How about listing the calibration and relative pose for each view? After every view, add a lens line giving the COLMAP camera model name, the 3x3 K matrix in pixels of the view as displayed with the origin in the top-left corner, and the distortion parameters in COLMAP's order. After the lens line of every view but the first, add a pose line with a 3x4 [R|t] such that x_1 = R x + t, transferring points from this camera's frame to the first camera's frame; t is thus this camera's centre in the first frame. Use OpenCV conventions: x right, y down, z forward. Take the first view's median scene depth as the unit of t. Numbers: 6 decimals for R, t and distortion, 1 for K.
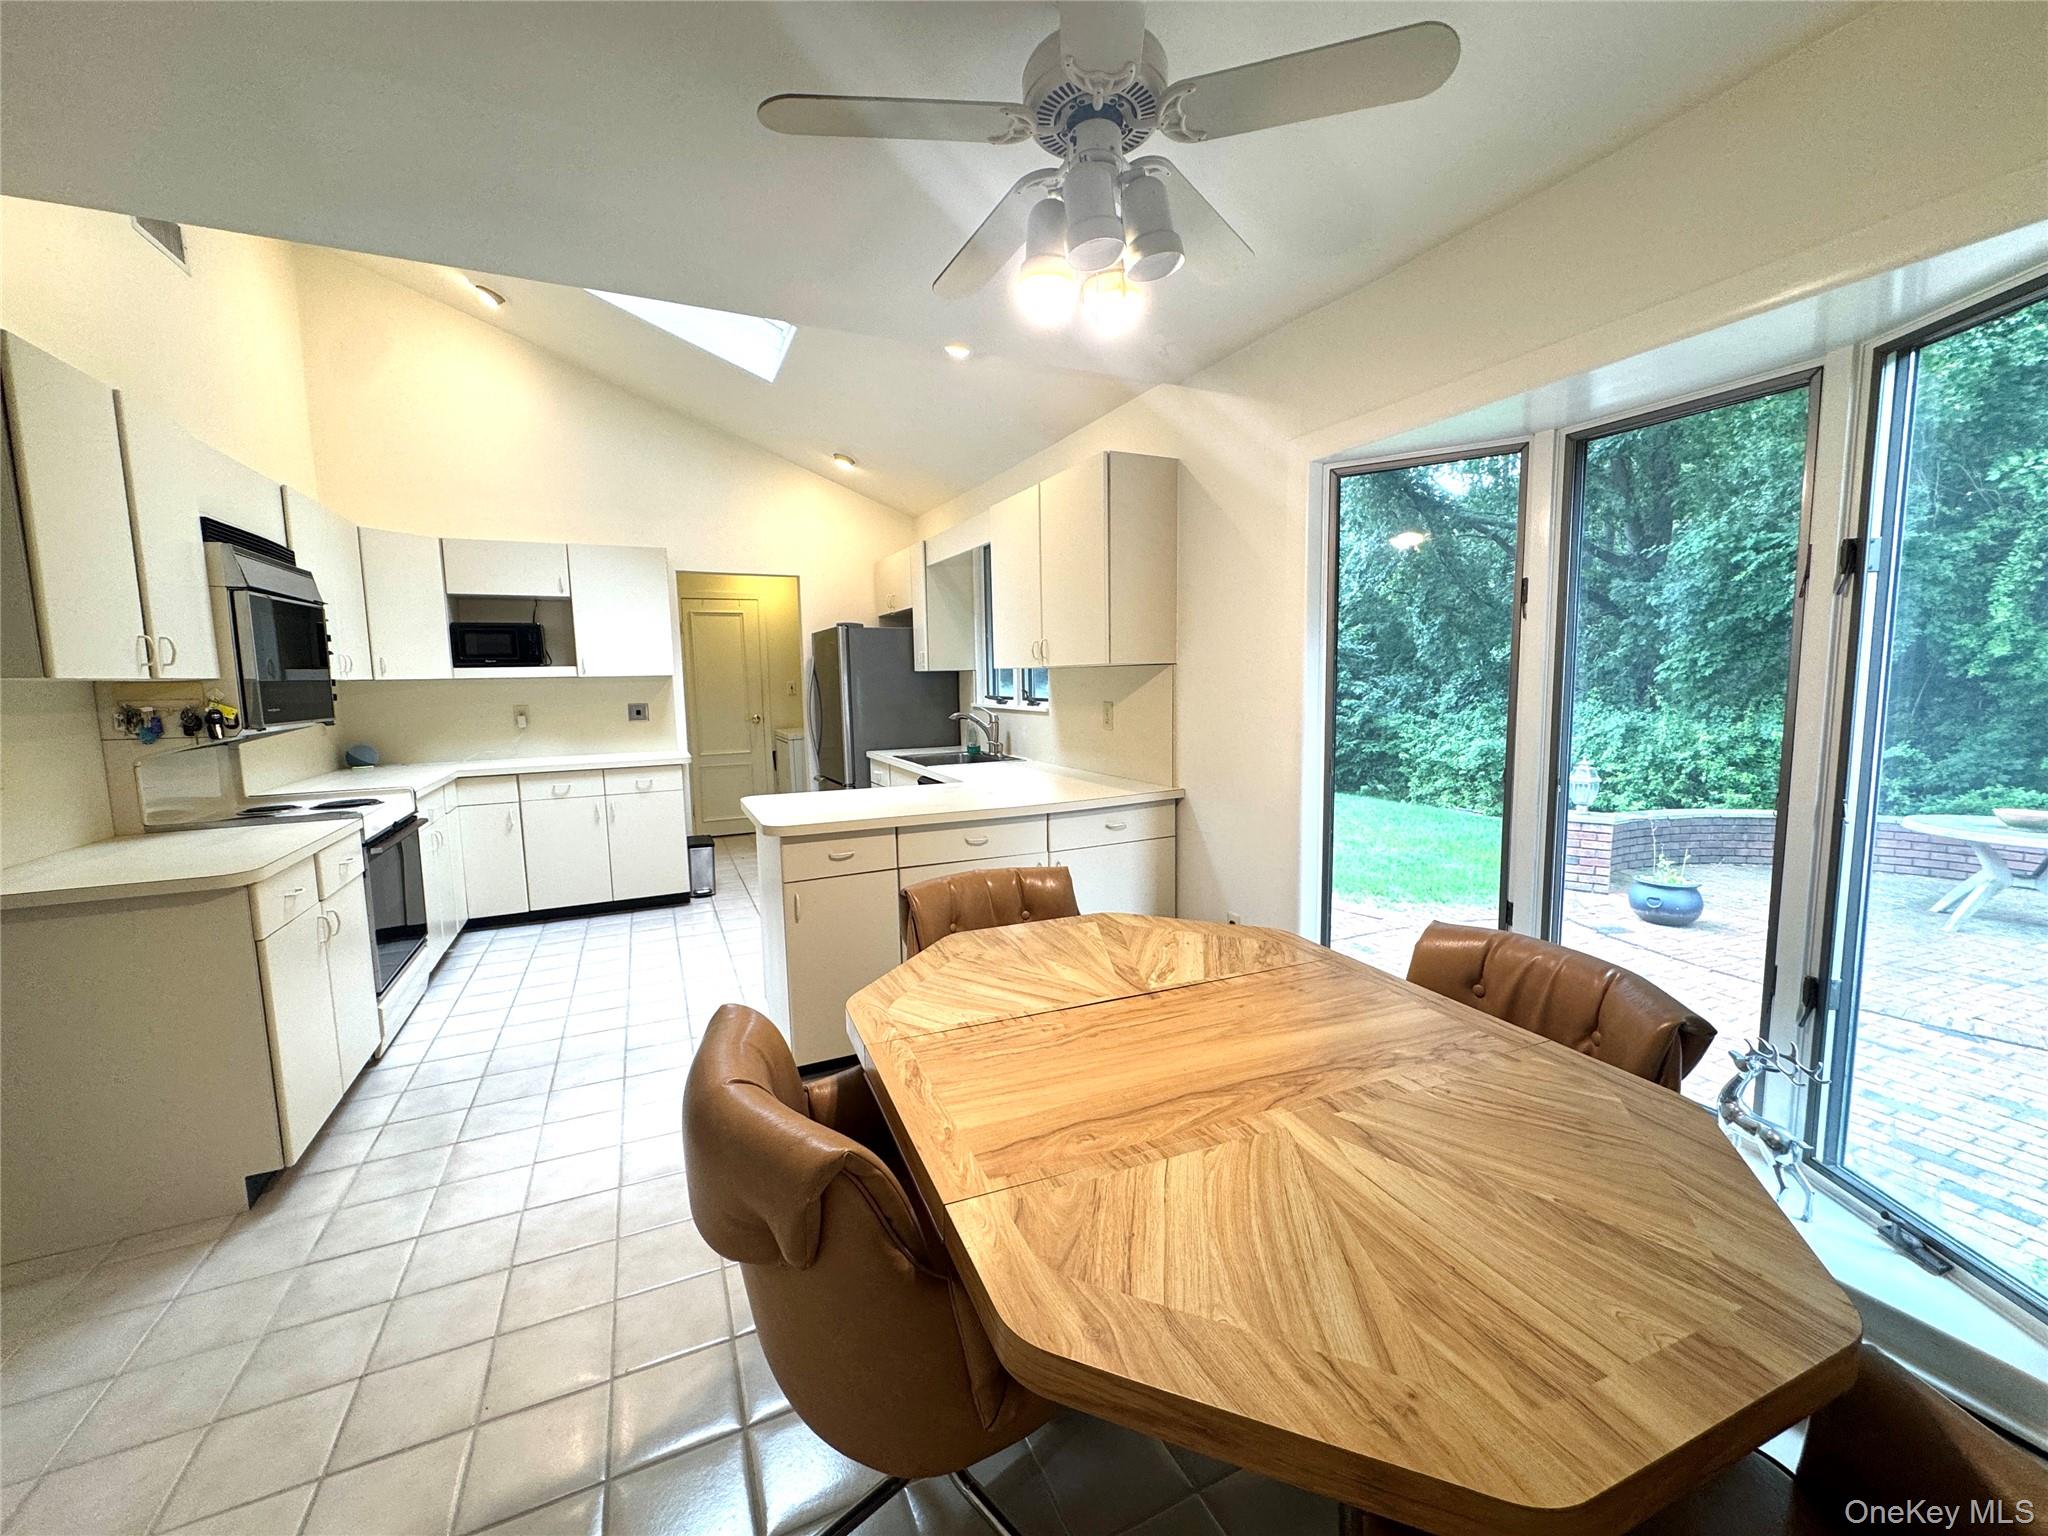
lens RADIAL K [[817.7, 0, 1016.6], [0, 817.7, 758.1], [0, 0, 1]] dist [-0.003629, -0.000166]
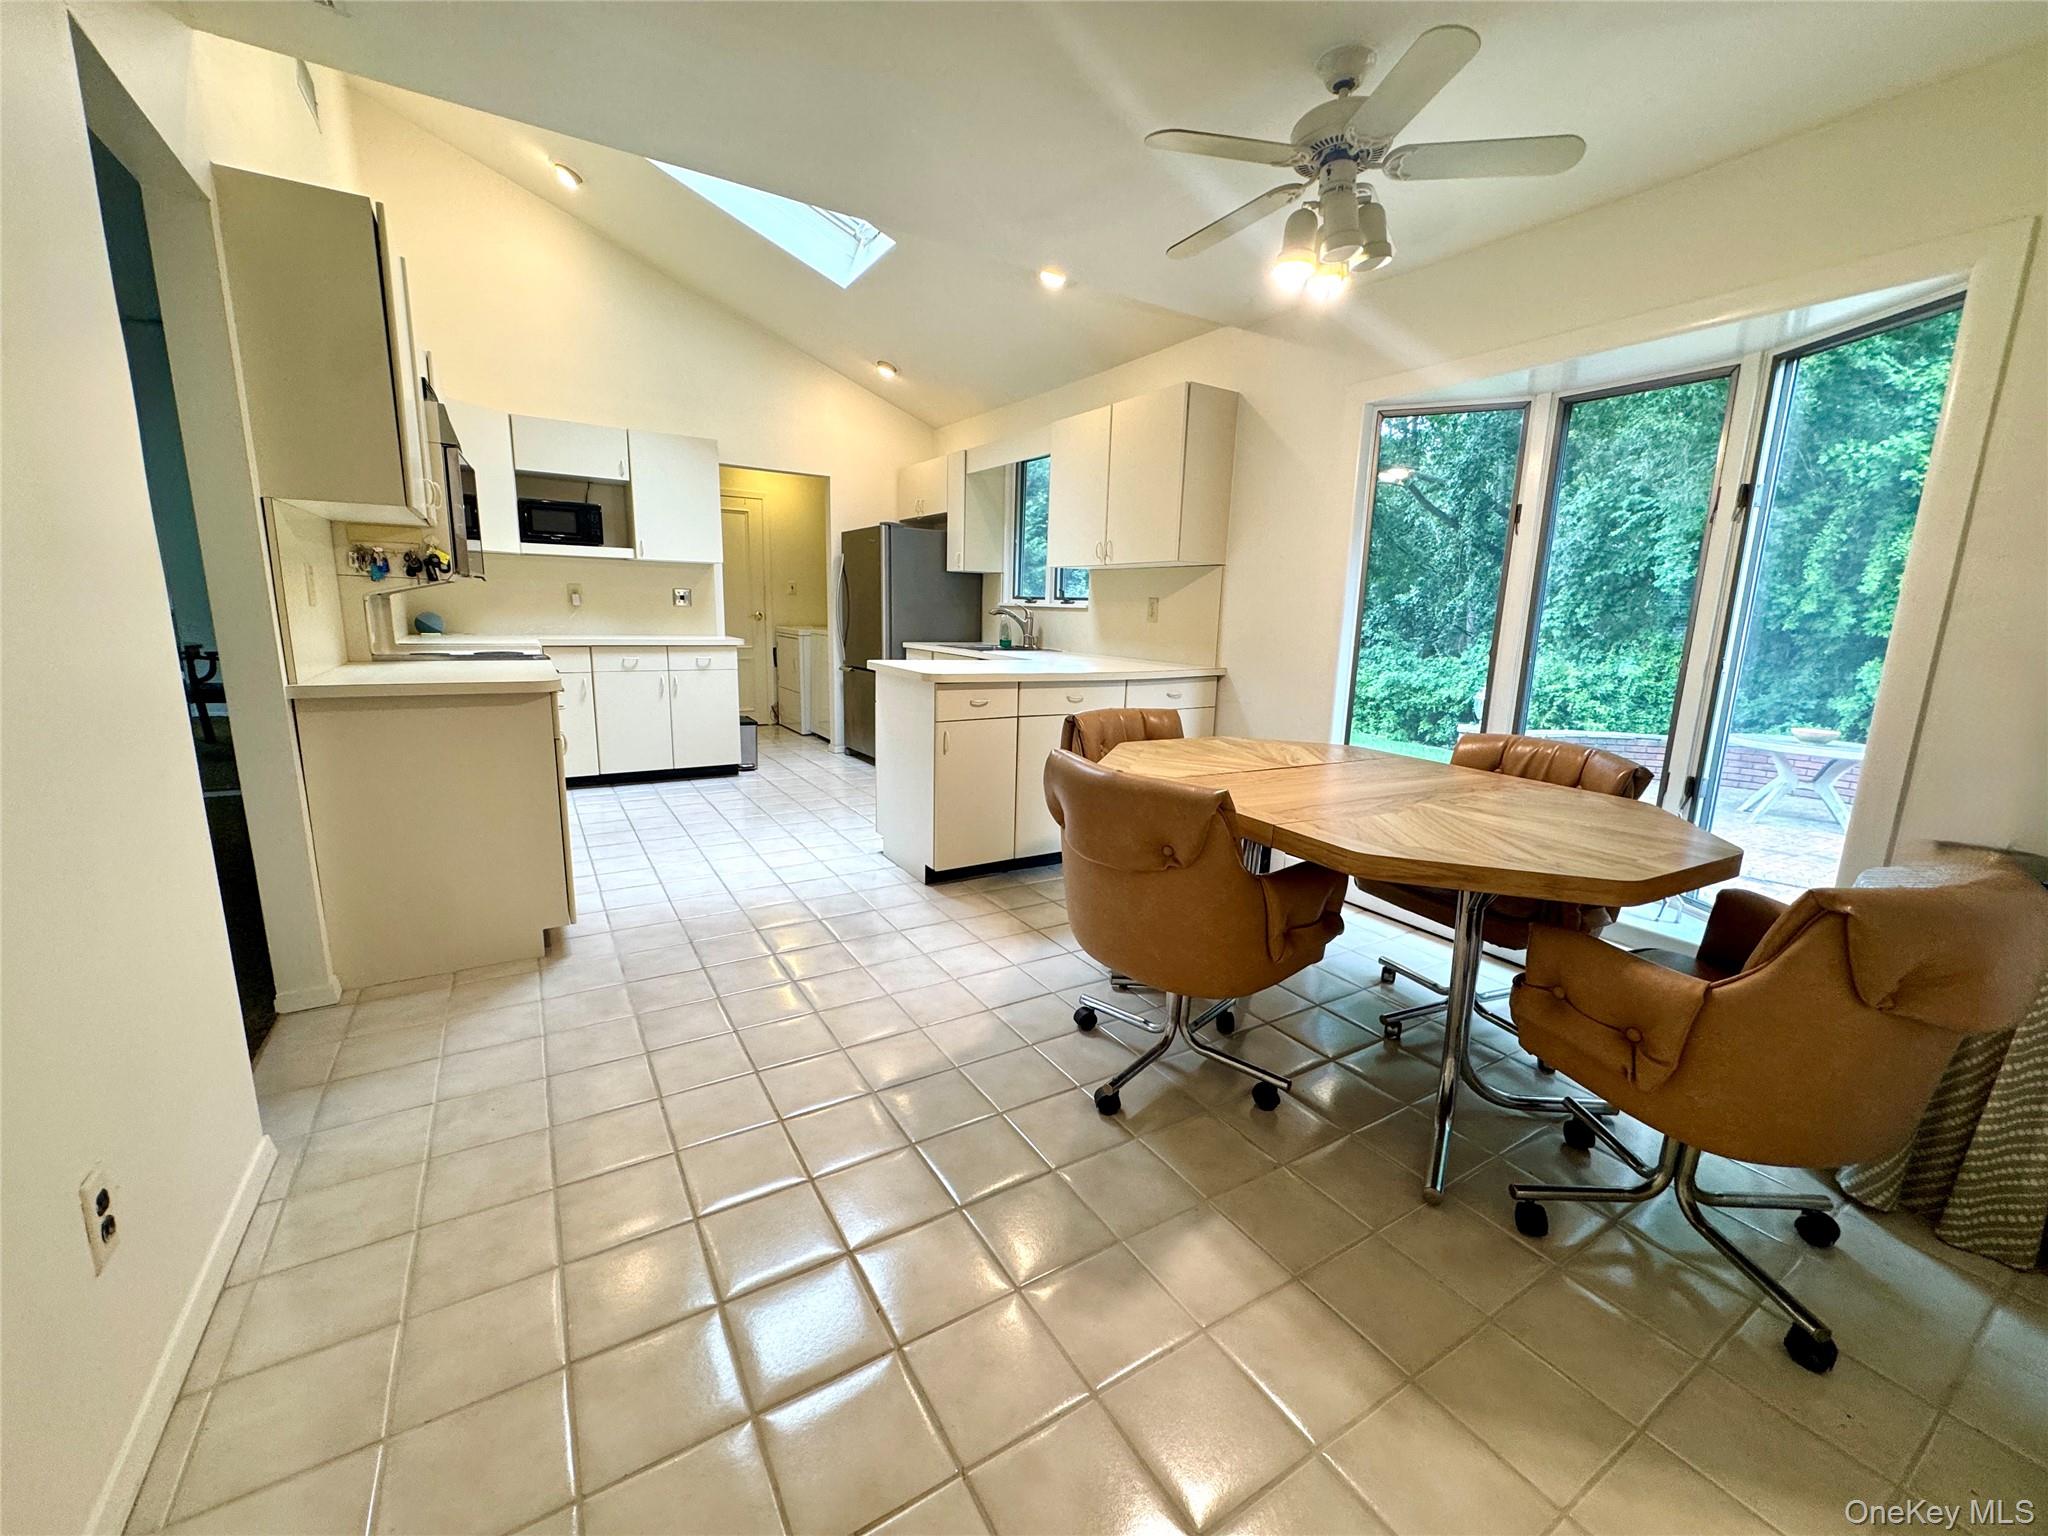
lens RADIAL K [[817.7, 0, 1016.9], [0, 817.7, 757.6], [0, 0, 1]] dist [-0.003629, -0.000166]
pose [[0.992281, 0.024834, 0.121498, -0.177227], [-0.034807, 0.996134, 0.080655, 0.058070], [-0.119025, -0.084262, 0.989309, -0.137274]]
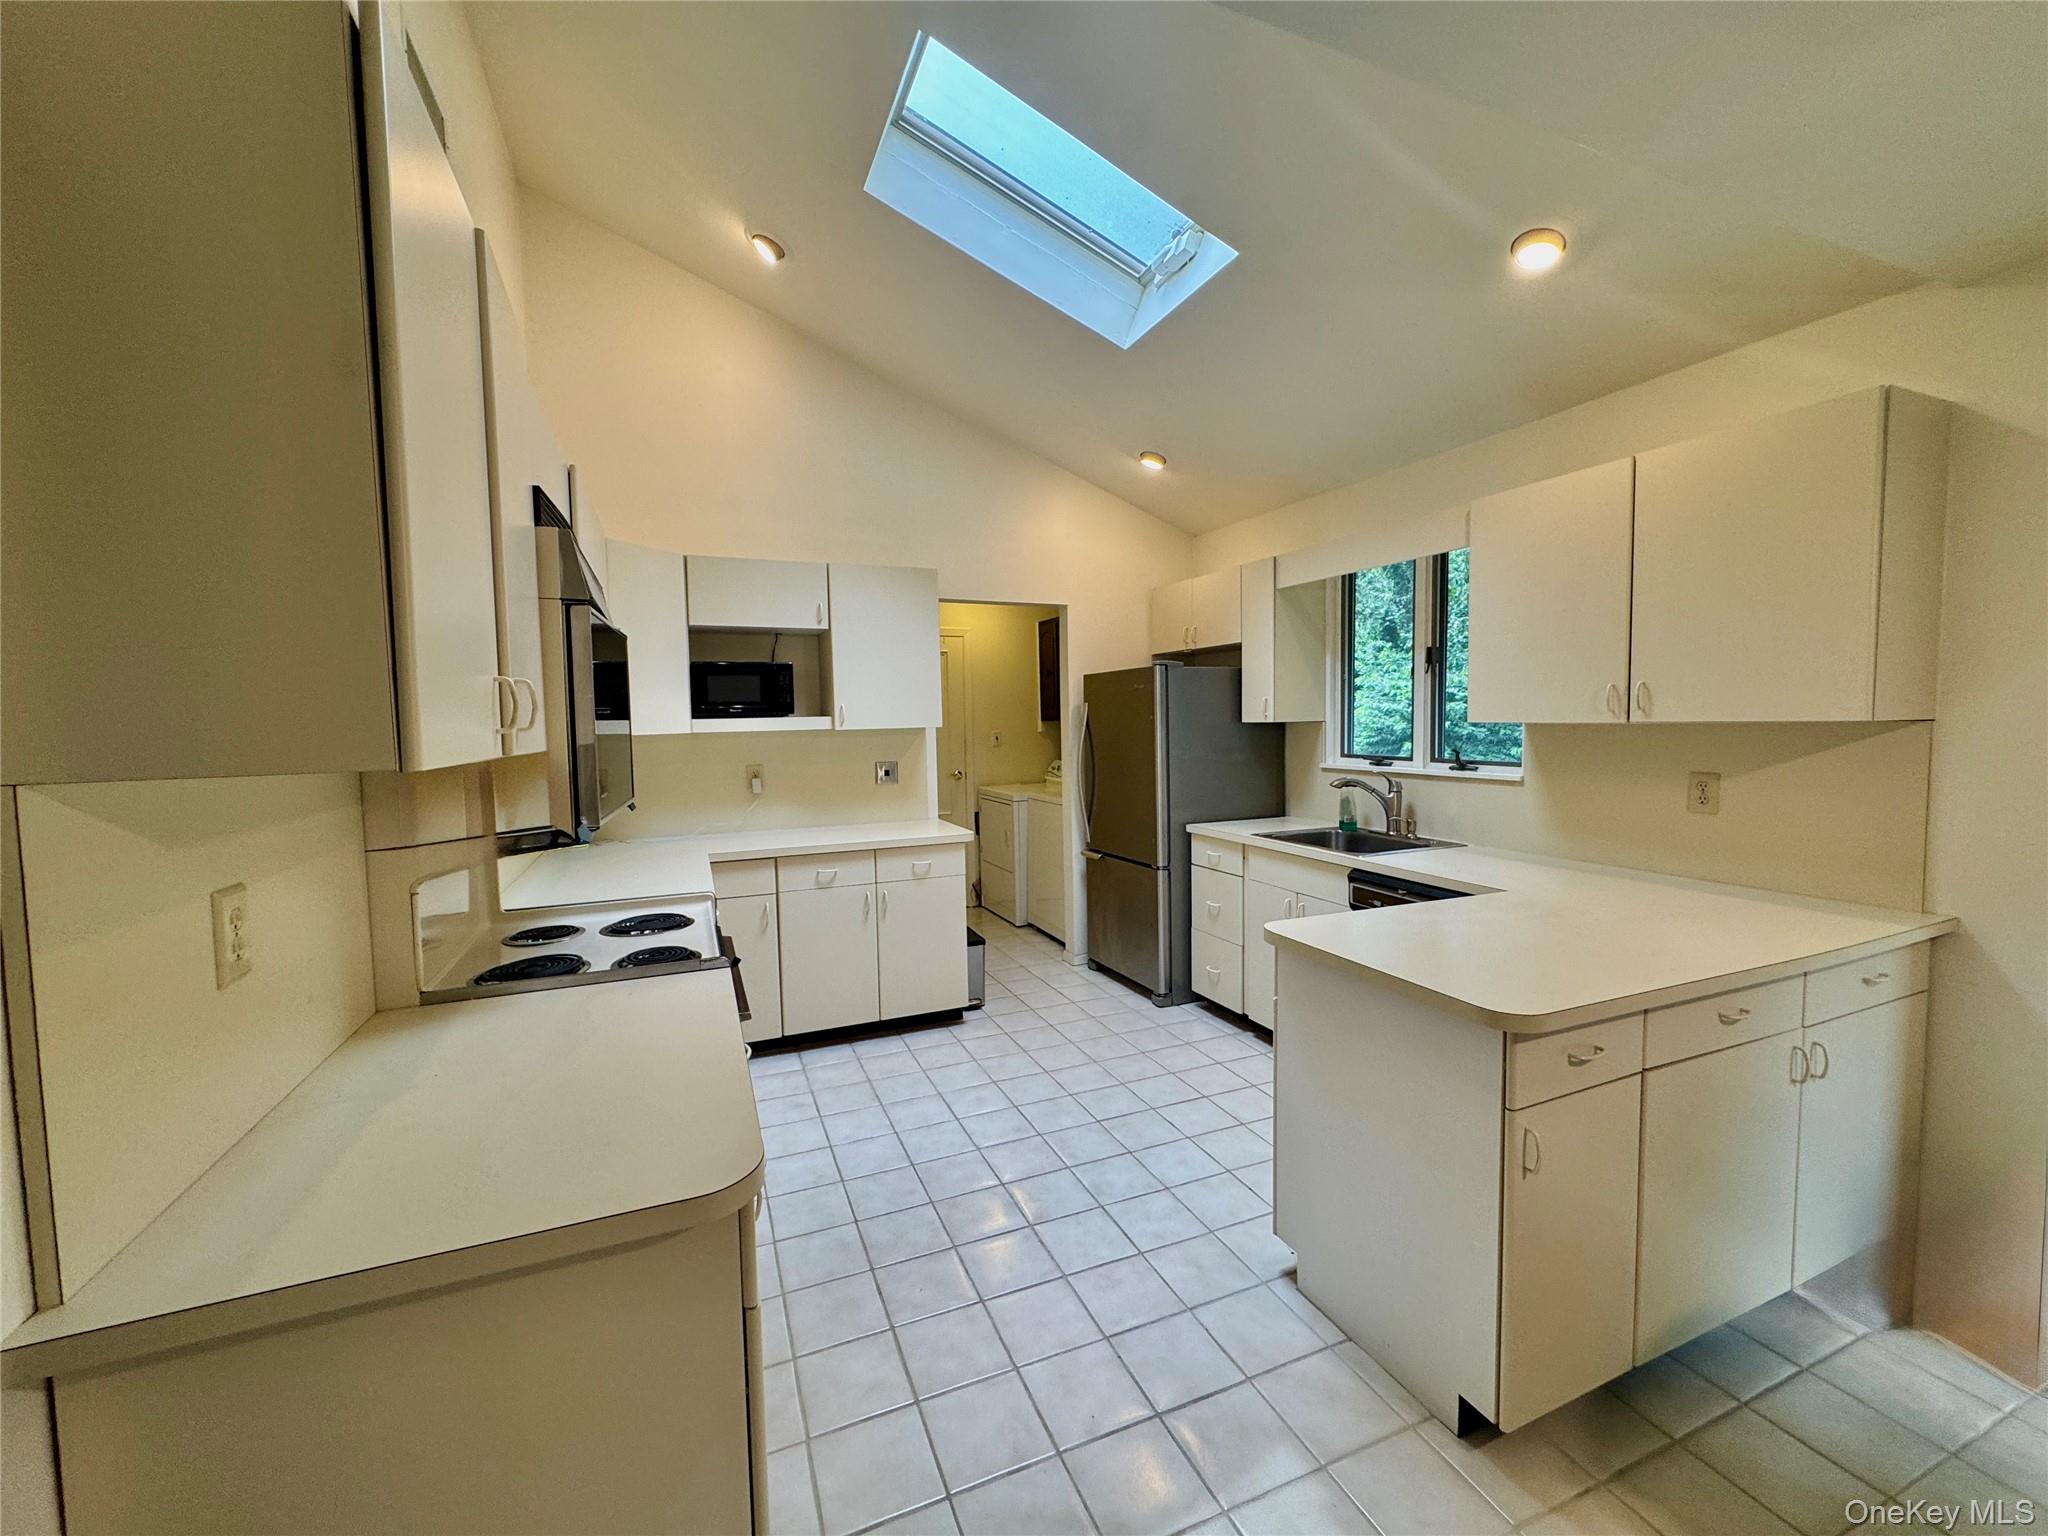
lens RADIAL K [[817.7, 0, 1016.2], [0, 817.7, 757.9], [0, 0, 1]] dist [-0.003629, -0.000166]
pose [[0.998881, 0.002711, -0.047212, -0.339650], [-0.005112, 0.998695, -0.050808, -0.034528], [0.047012, 0.050992, 0.997592, 0.230375]]
